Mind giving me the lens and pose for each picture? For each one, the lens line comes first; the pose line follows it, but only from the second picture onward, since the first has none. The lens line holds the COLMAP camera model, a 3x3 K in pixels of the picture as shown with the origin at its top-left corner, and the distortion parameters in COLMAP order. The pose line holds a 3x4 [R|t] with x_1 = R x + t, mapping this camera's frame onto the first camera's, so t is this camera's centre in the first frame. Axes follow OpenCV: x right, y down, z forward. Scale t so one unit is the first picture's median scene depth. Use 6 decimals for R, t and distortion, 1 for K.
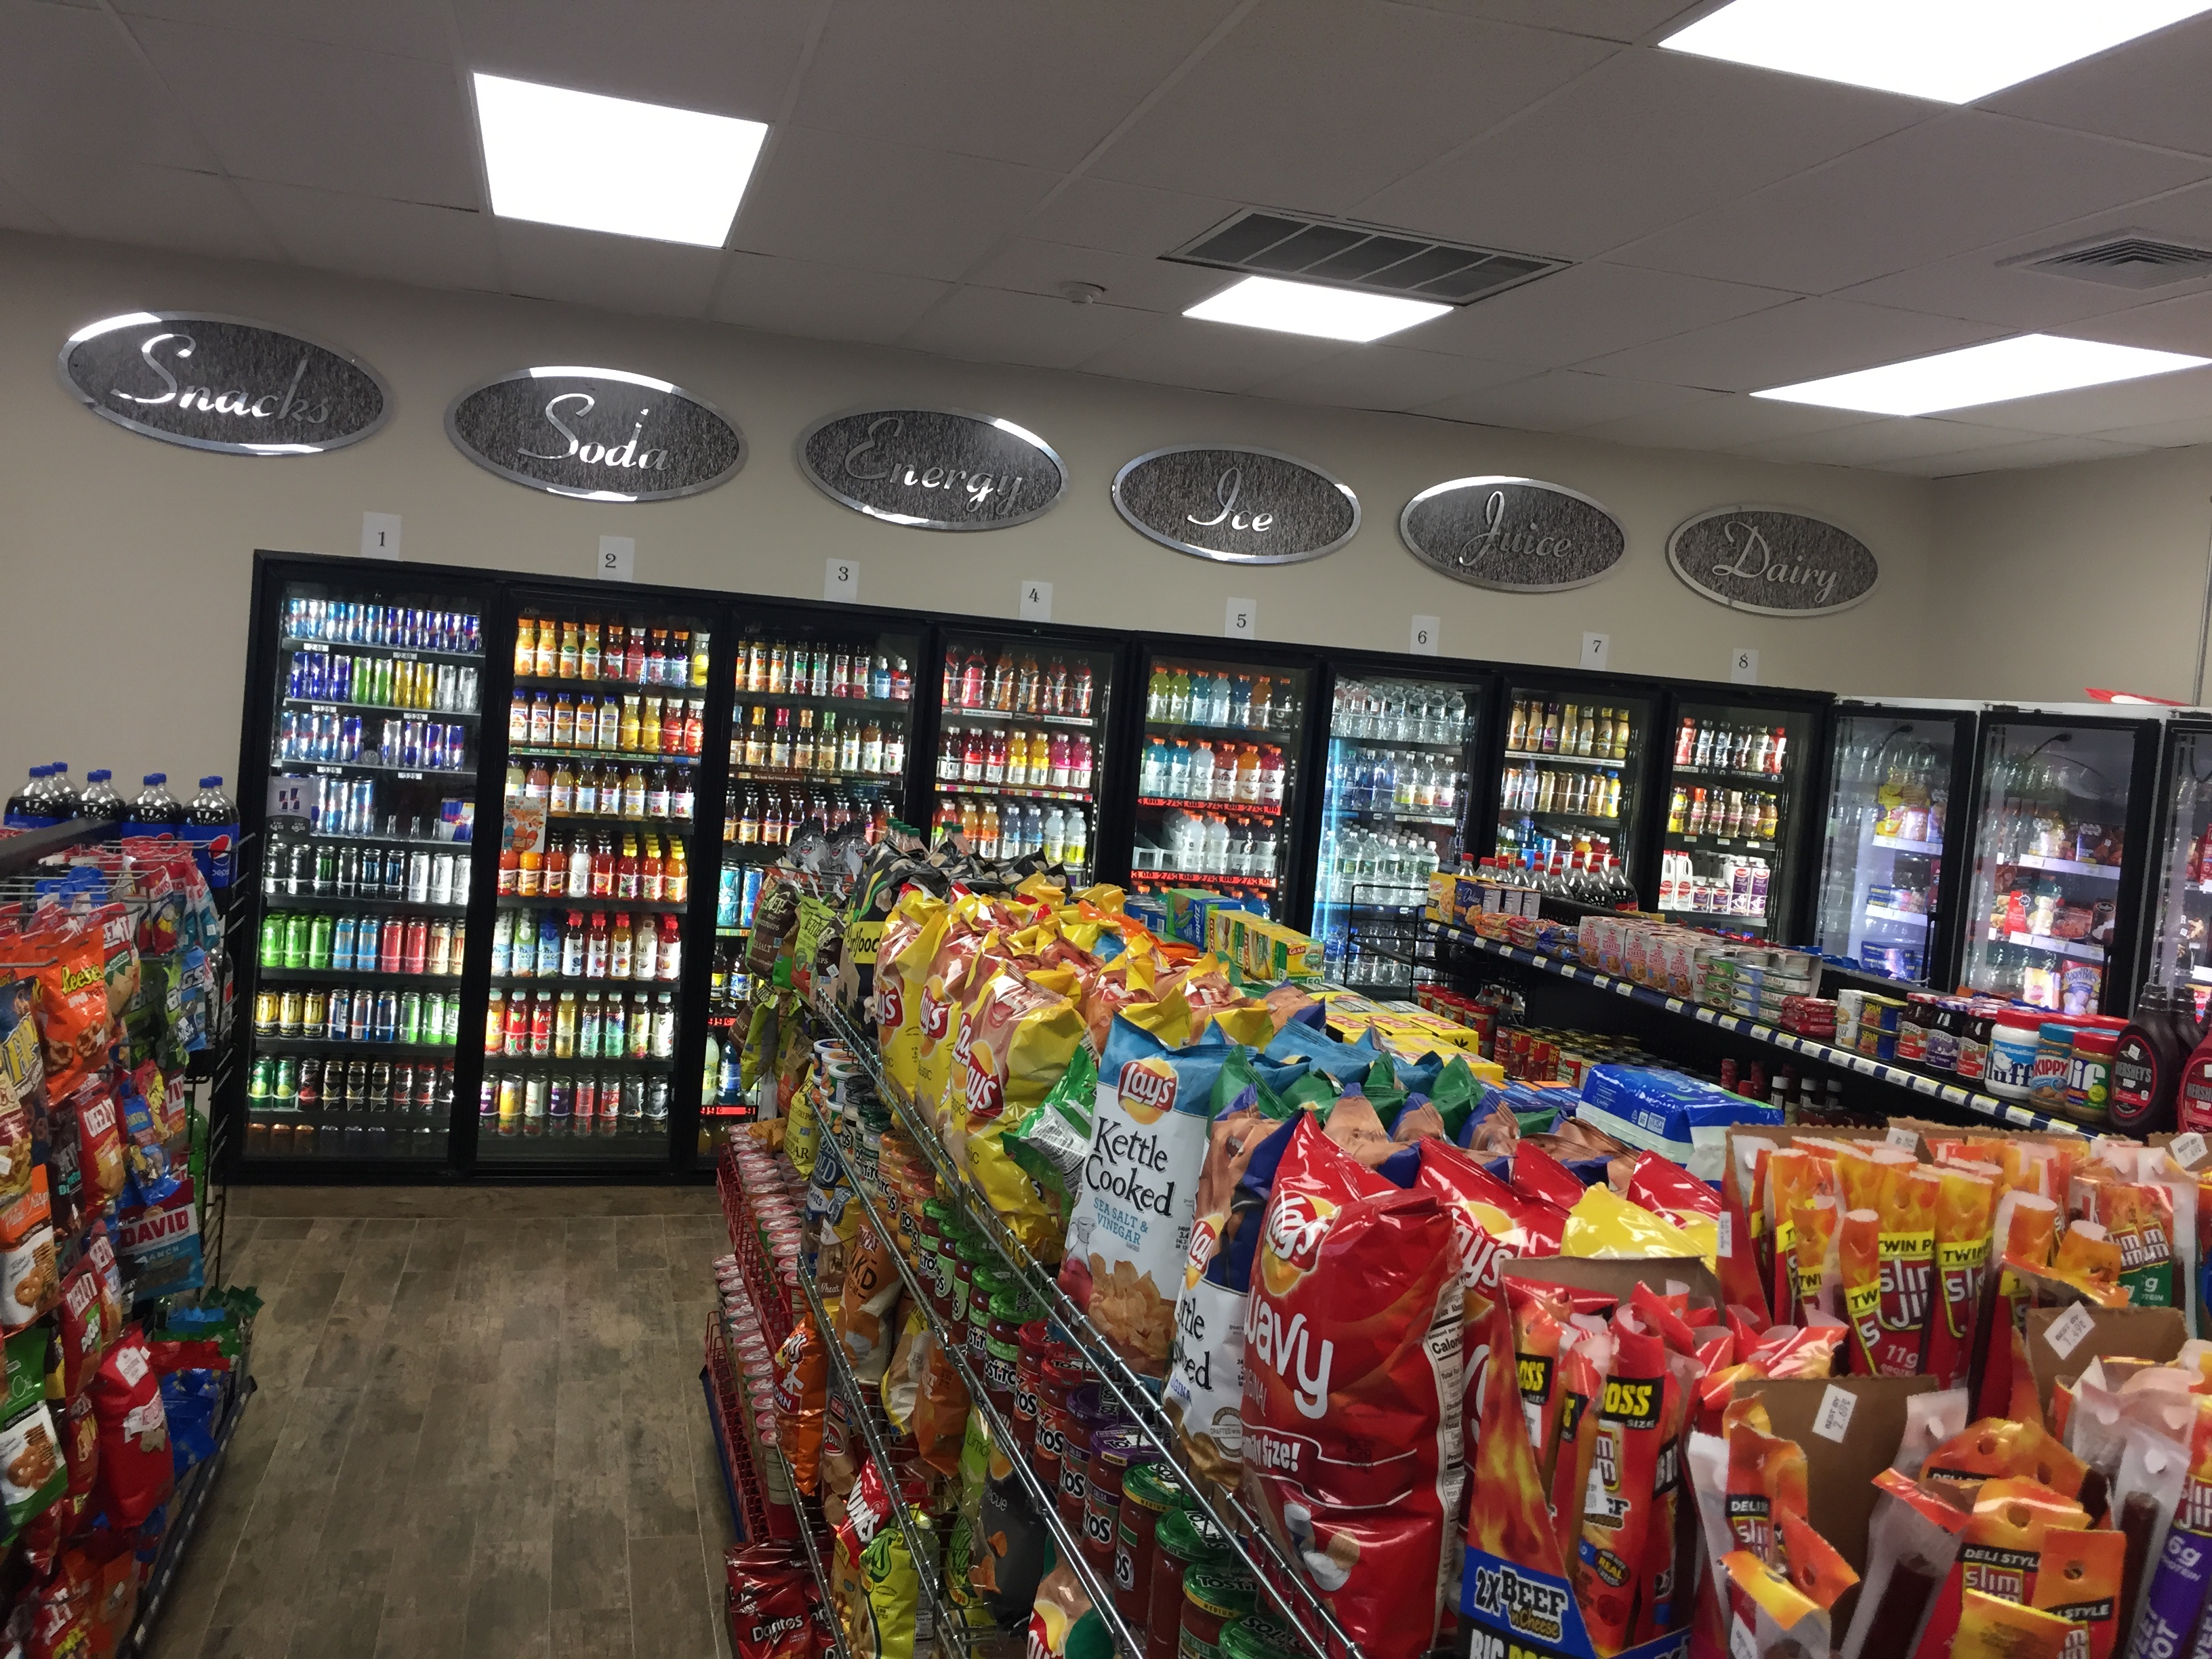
lens RADIAL K [[1961.6, 0, 1100.8], [0, 1961.6, 818.3], [0, 0, 1]] dist [0.058694, 0.008805]
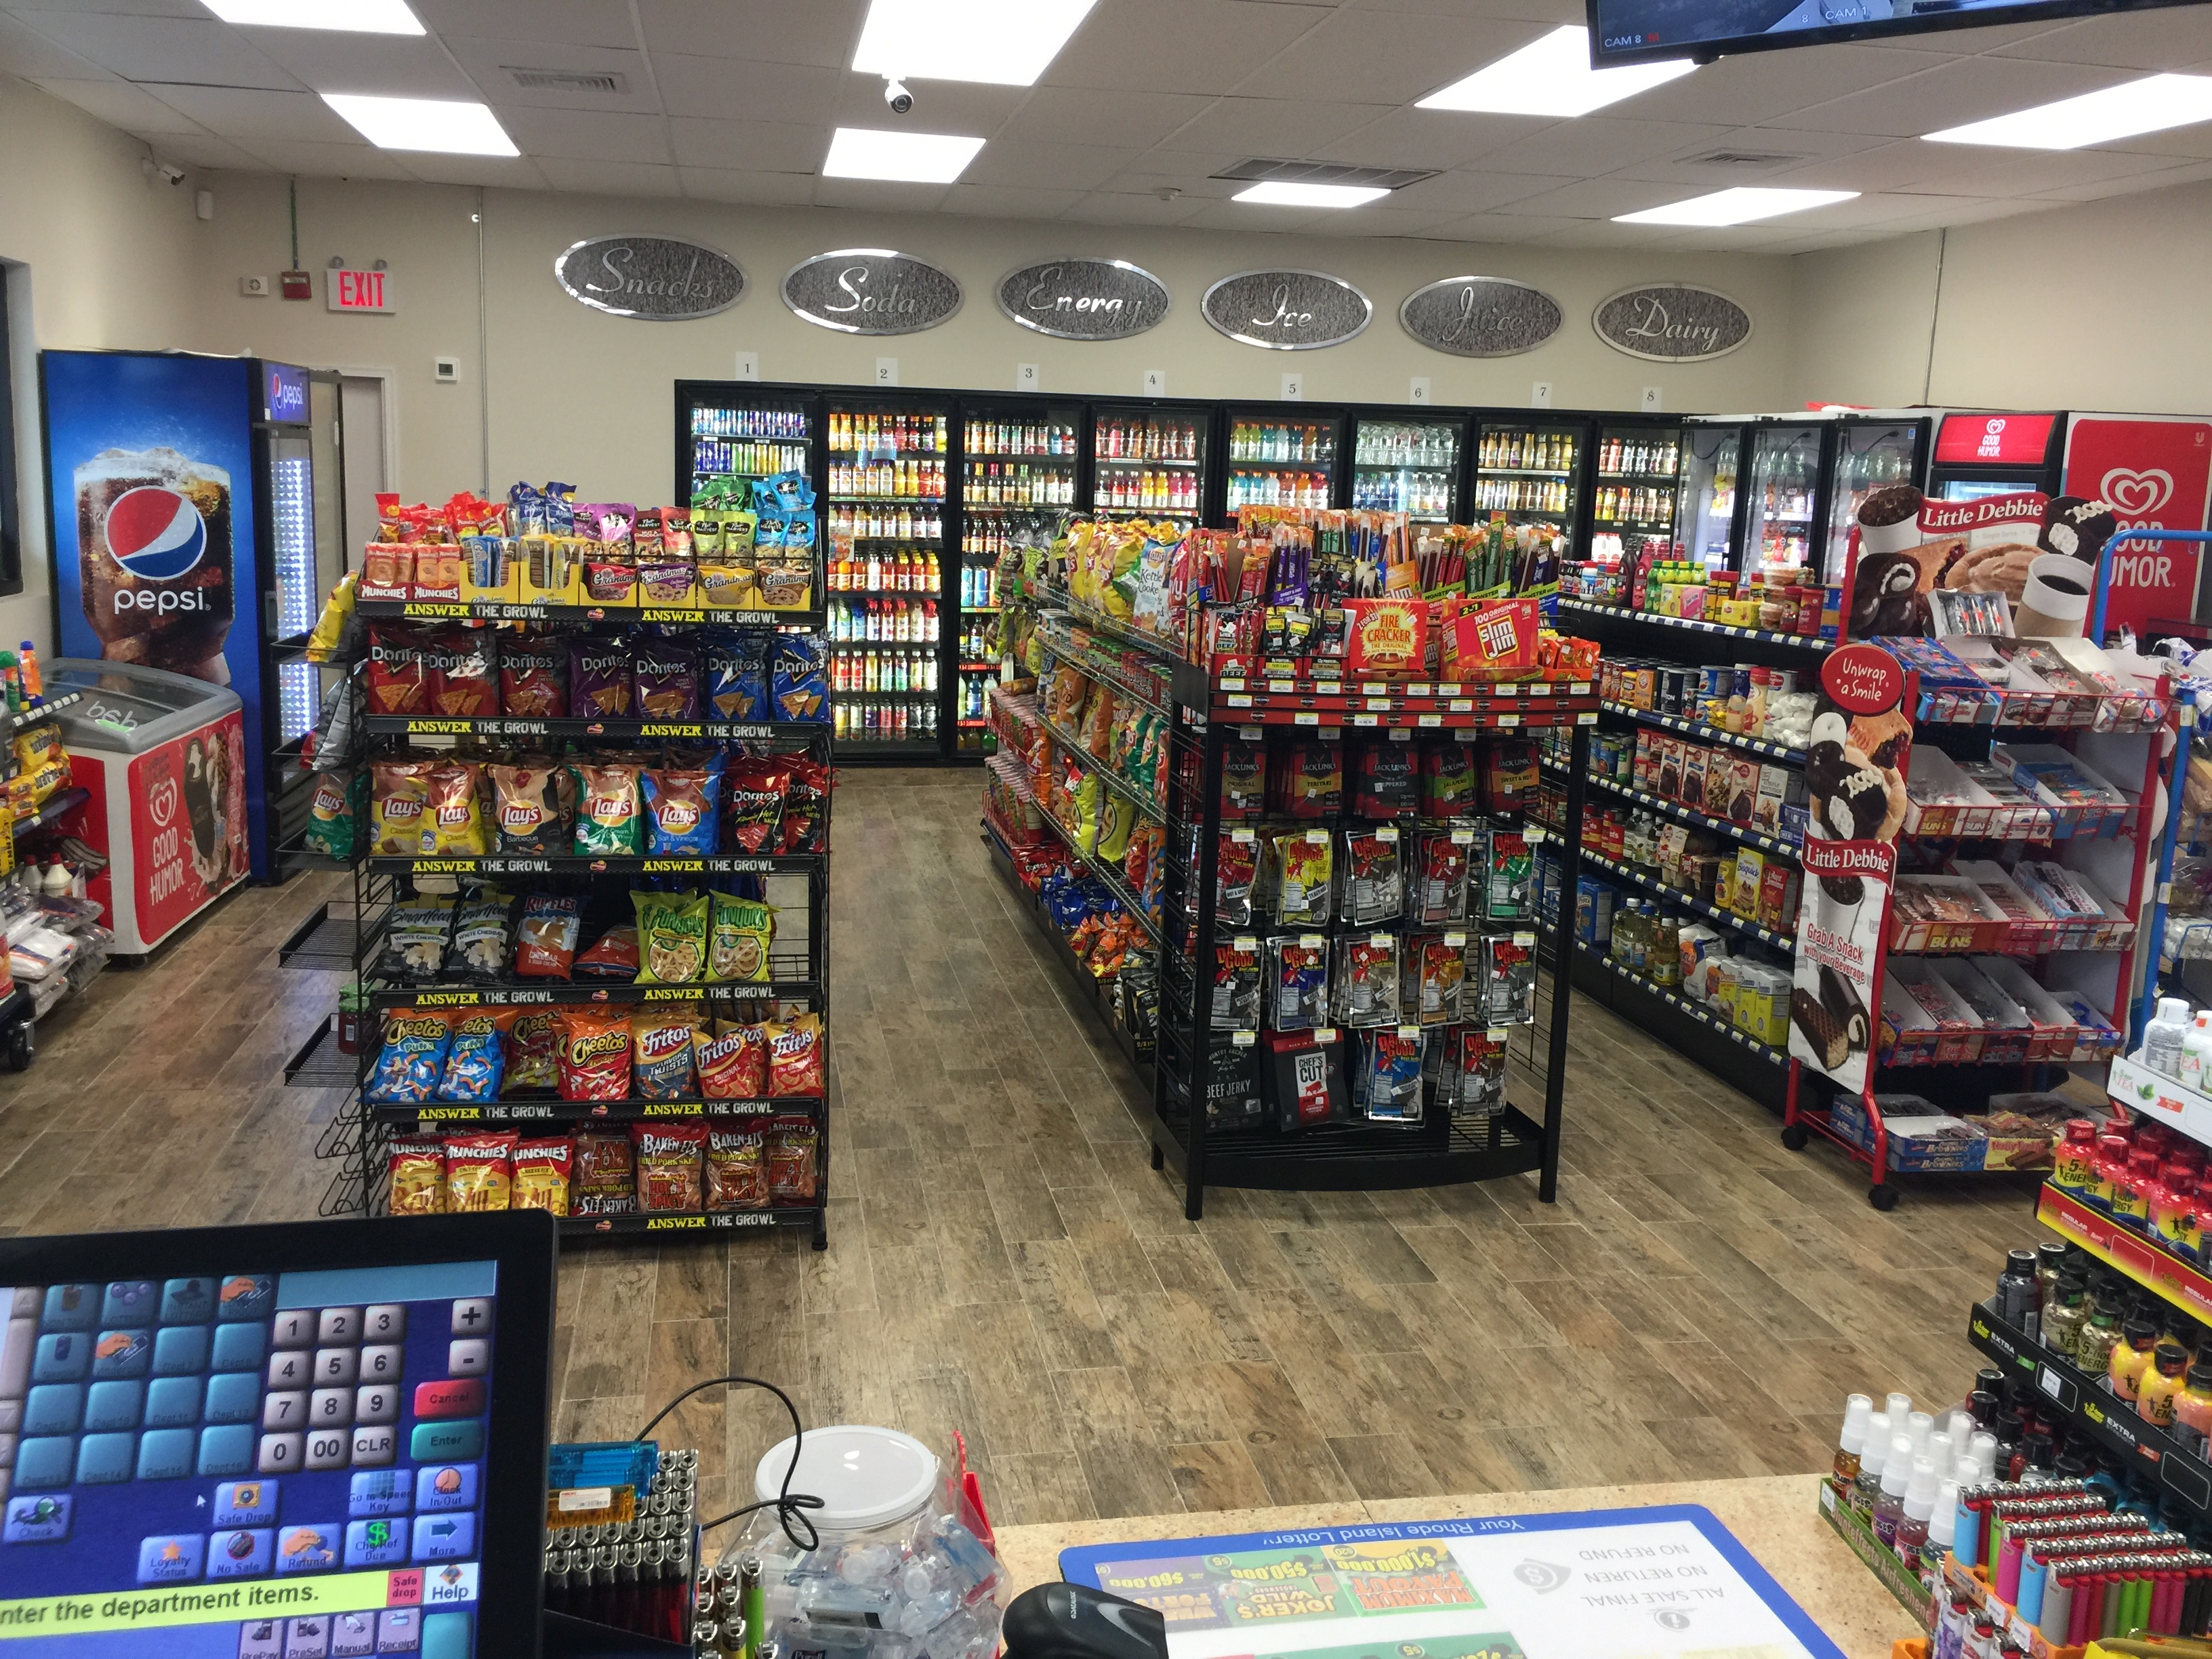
lens RADIAL K [[1961.6, 0, 1097.9], [0, 1961.6, 827.0], [0, 0, 1]] dist [0.058694, 0.008805]
pose [[0.995008, -0.035244, -0.093367, 0.055207], [0.046089, 0.992100, 0.116677, 0.051949], [0.088517, -0.120398, 0.988771, -0.567891]]
